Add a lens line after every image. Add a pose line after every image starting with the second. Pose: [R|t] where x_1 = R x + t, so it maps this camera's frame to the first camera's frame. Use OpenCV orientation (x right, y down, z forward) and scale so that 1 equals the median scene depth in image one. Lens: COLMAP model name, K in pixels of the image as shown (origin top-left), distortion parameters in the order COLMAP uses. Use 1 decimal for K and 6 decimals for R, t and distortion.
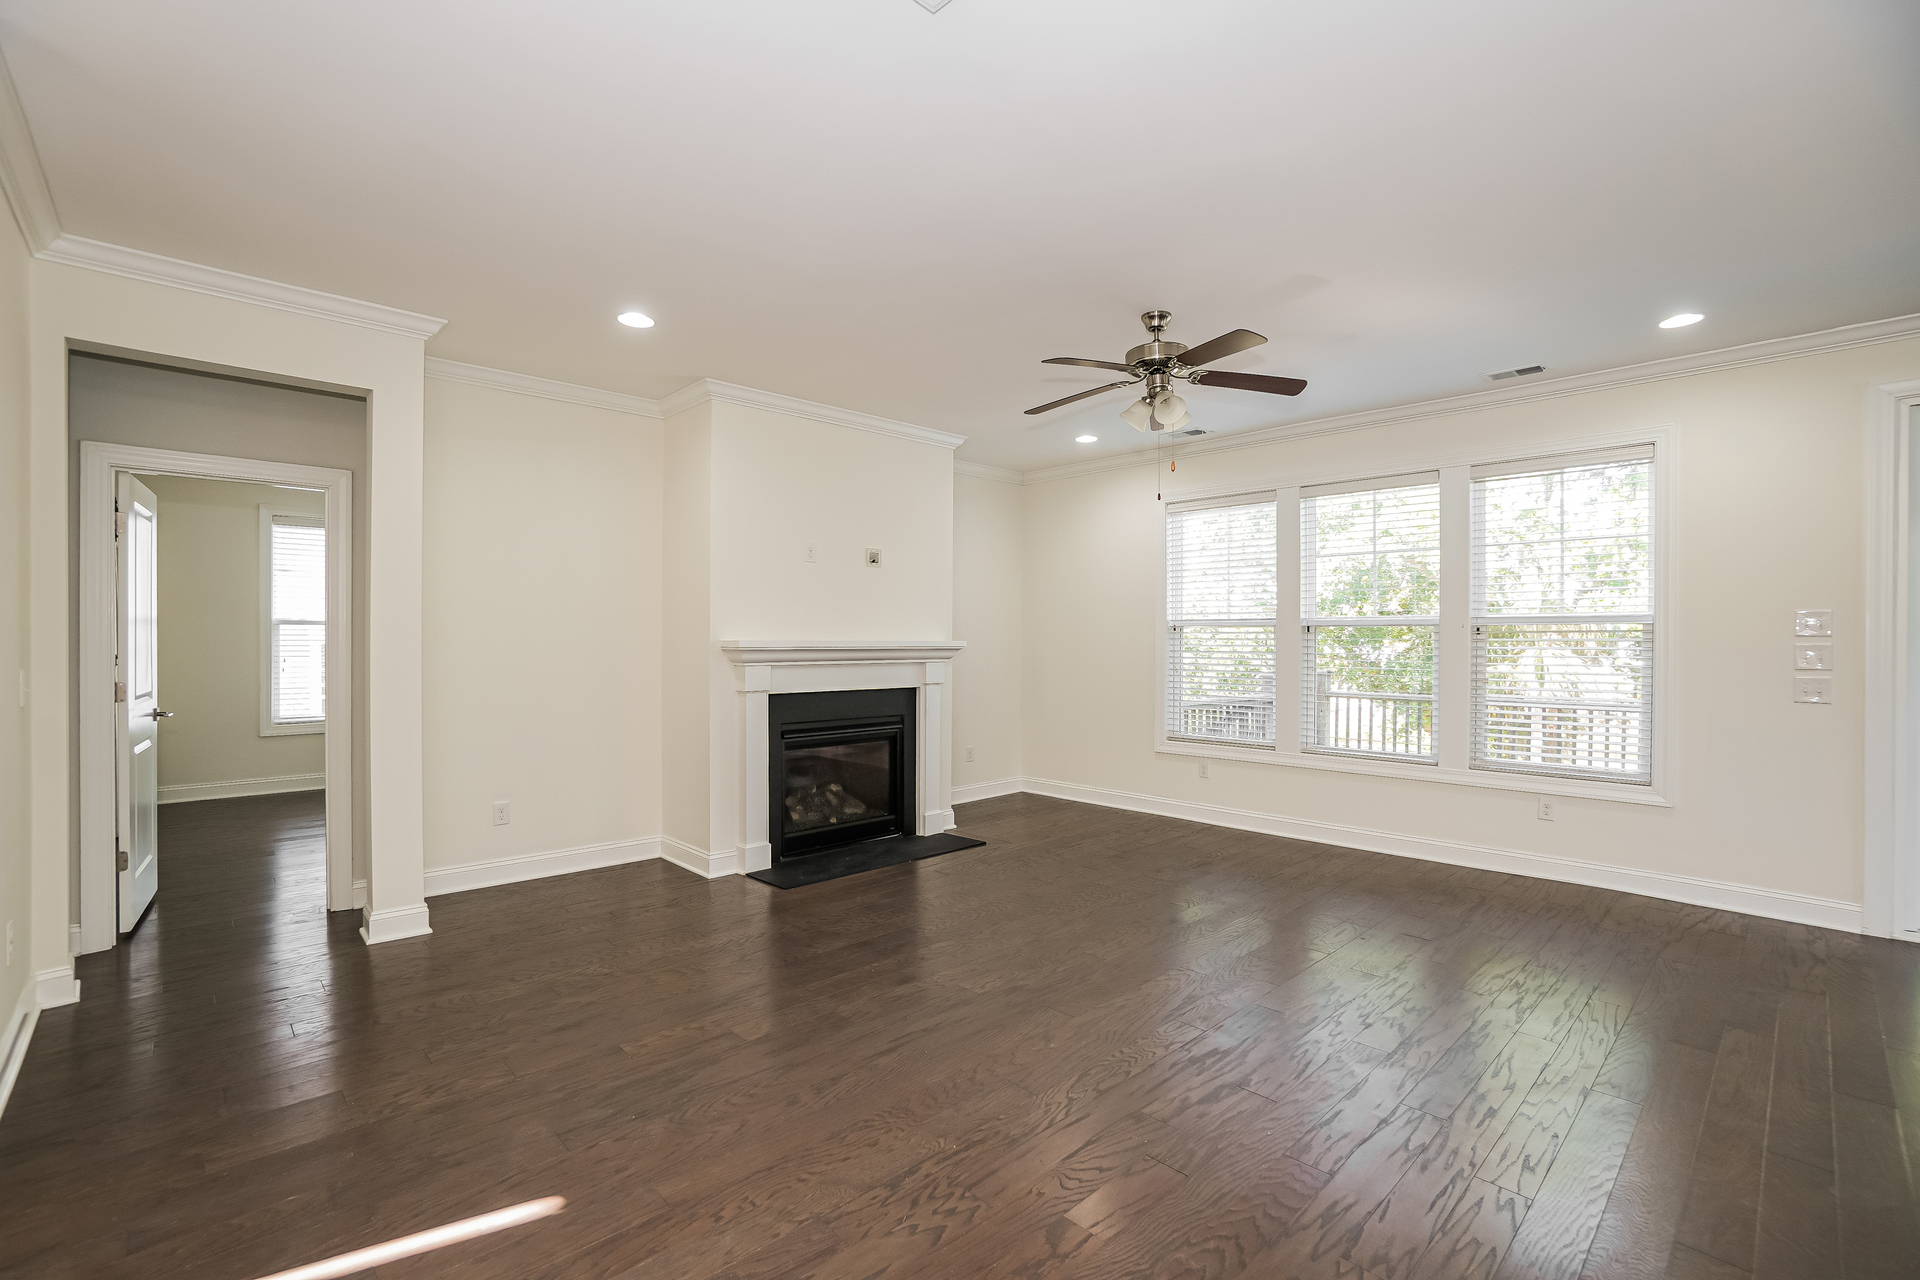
lens RADIAL K [[841.5, 0, 947.7], [0, 841.5, 651.7], [0, 0, 1]] dist [-0.030065, 0.003164]
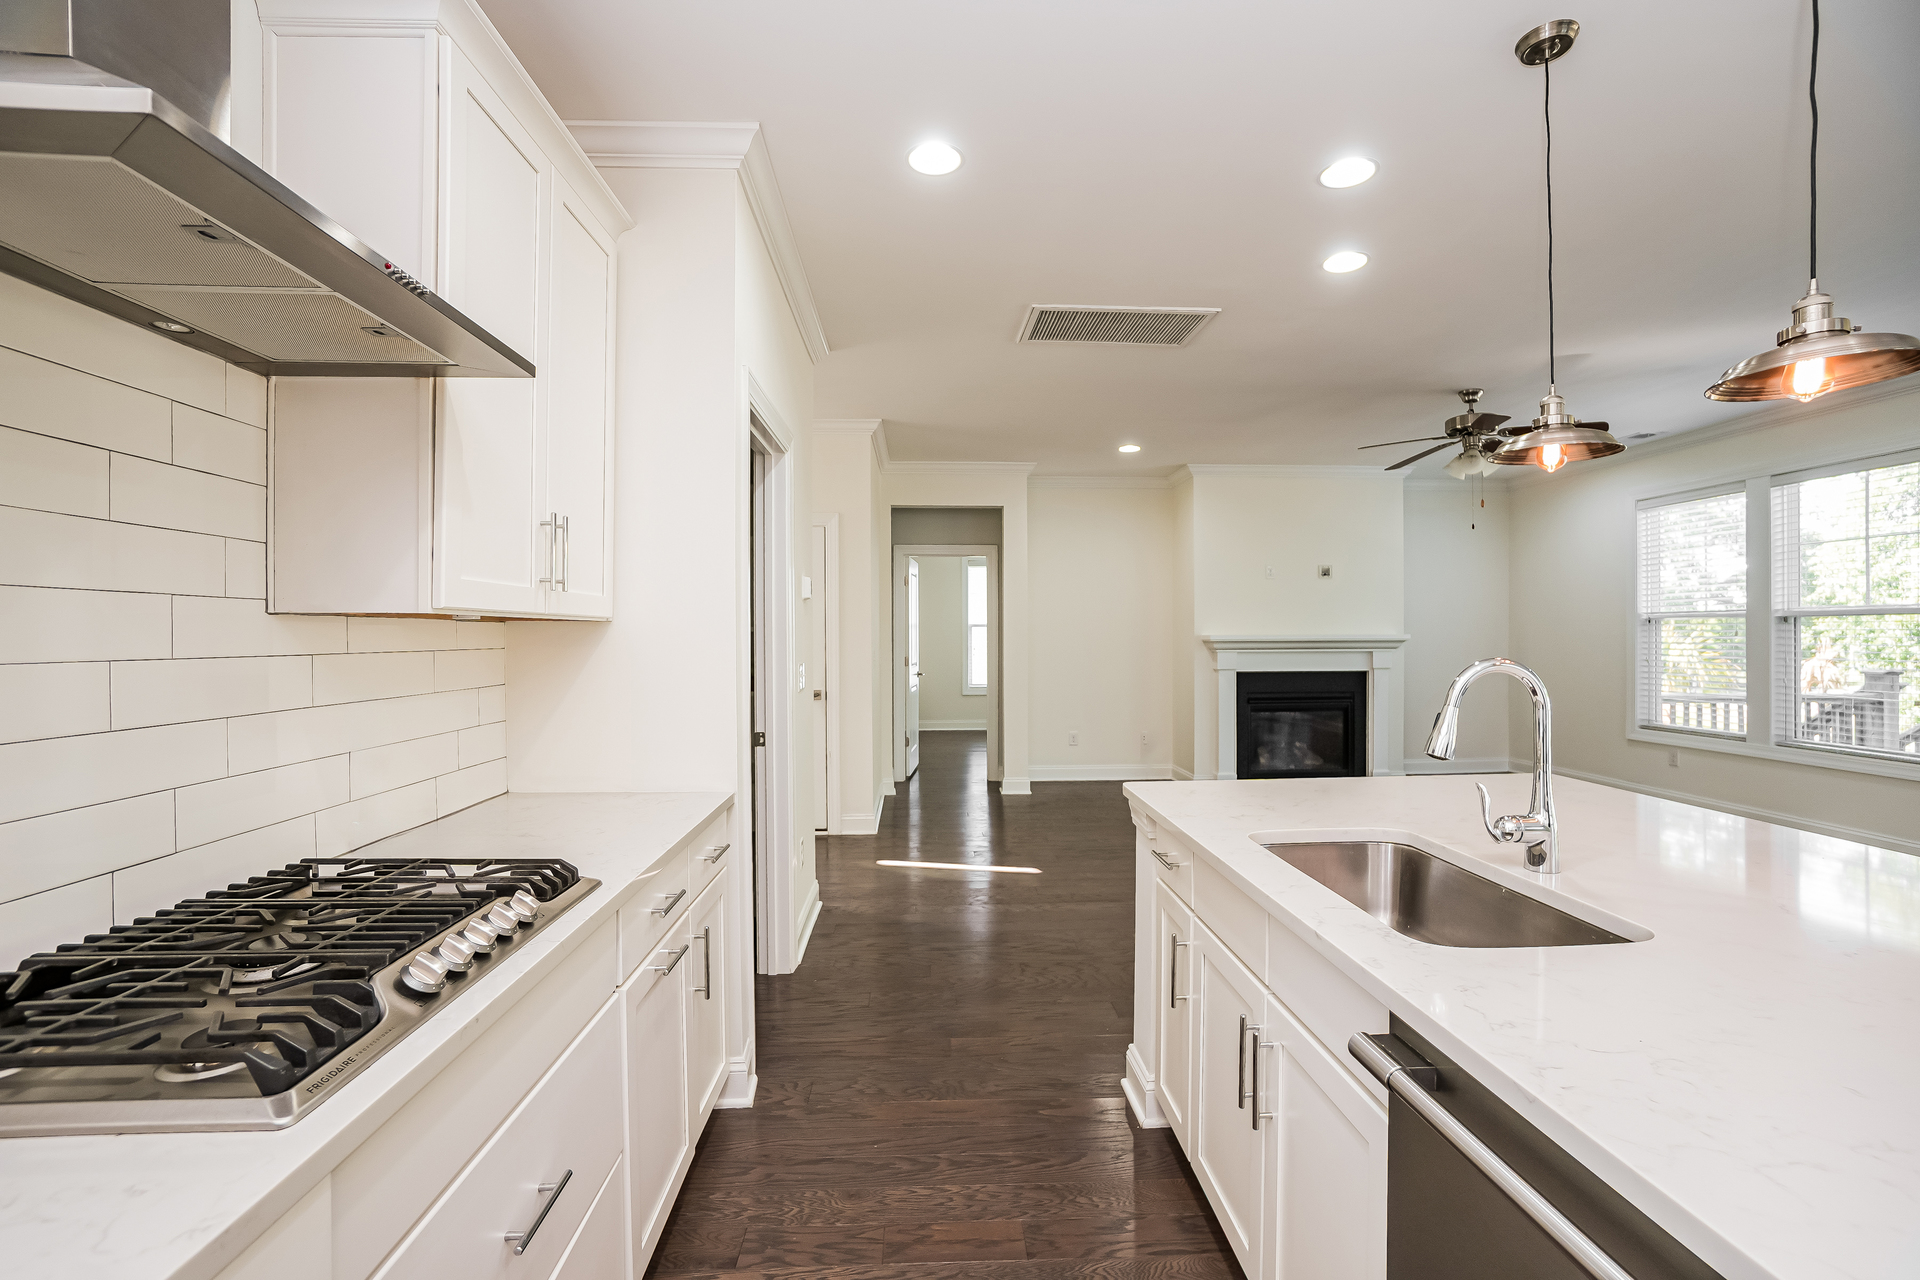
lens RADIAL K [[841.5, 0, 973.3], [0, 841.5, 636.5], [0, 0, 1]] dist [-0.030065, 0.003164]
pose [[0.767448, -0.005148, -0.641091, 0.366953], [-0.002280, 0.999940, -0.010760, 0.005953], [0.641107, 0.009719, 0.767390, -0.399583]]
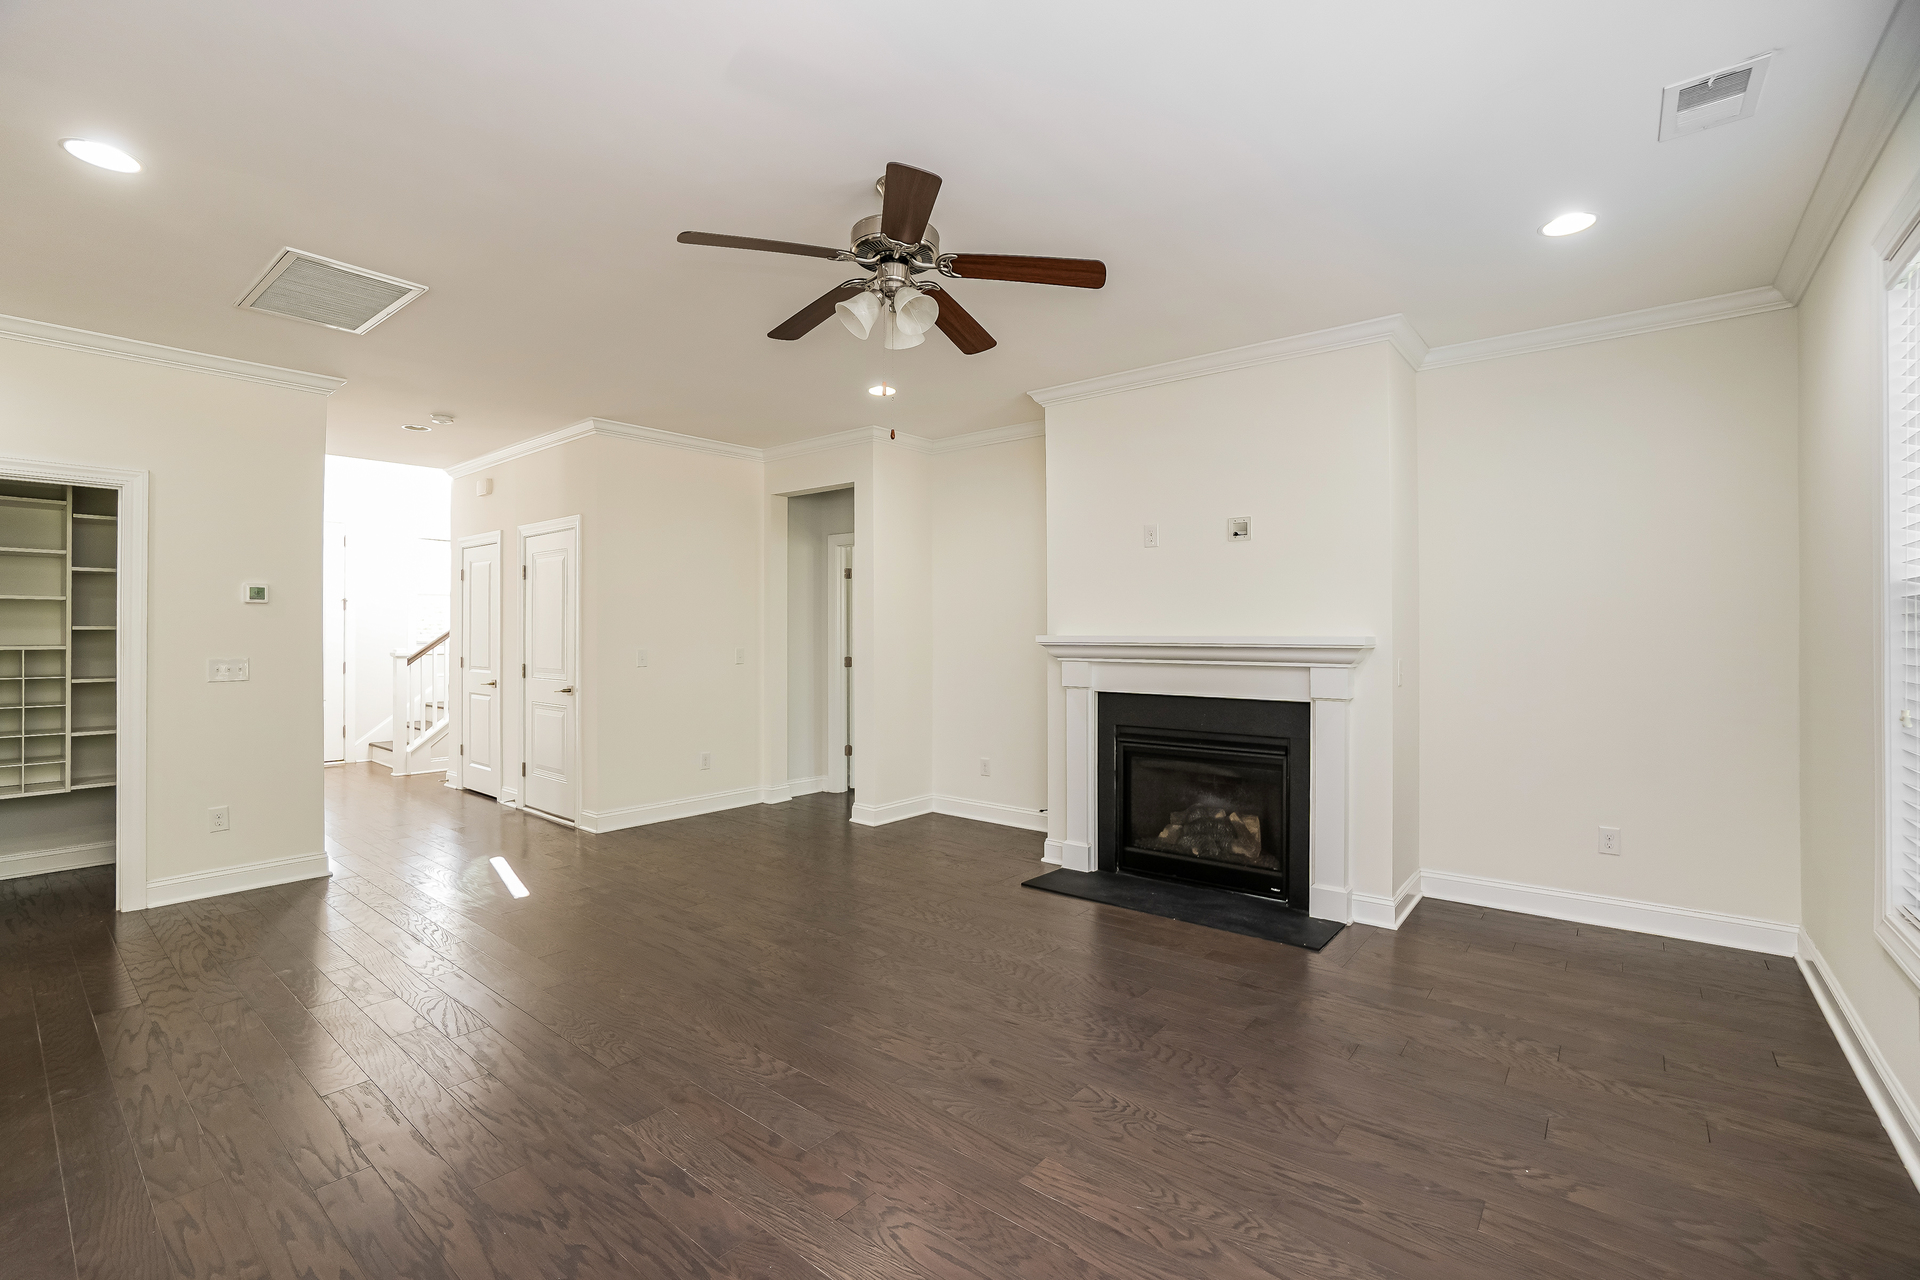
lens RADIAL K [[841.5, 0, 966.0], [0, 841.5, 637.9], [0, 0, 1]] dist [-0.030065, 0.003164]
pose [[0.131135, -0.002011, -0.991362, 0.719626], [-0.013756, 0.999898, -0.003848, -0.005357], [0.991269, 0.014142, 0.131094, 0.727645]]
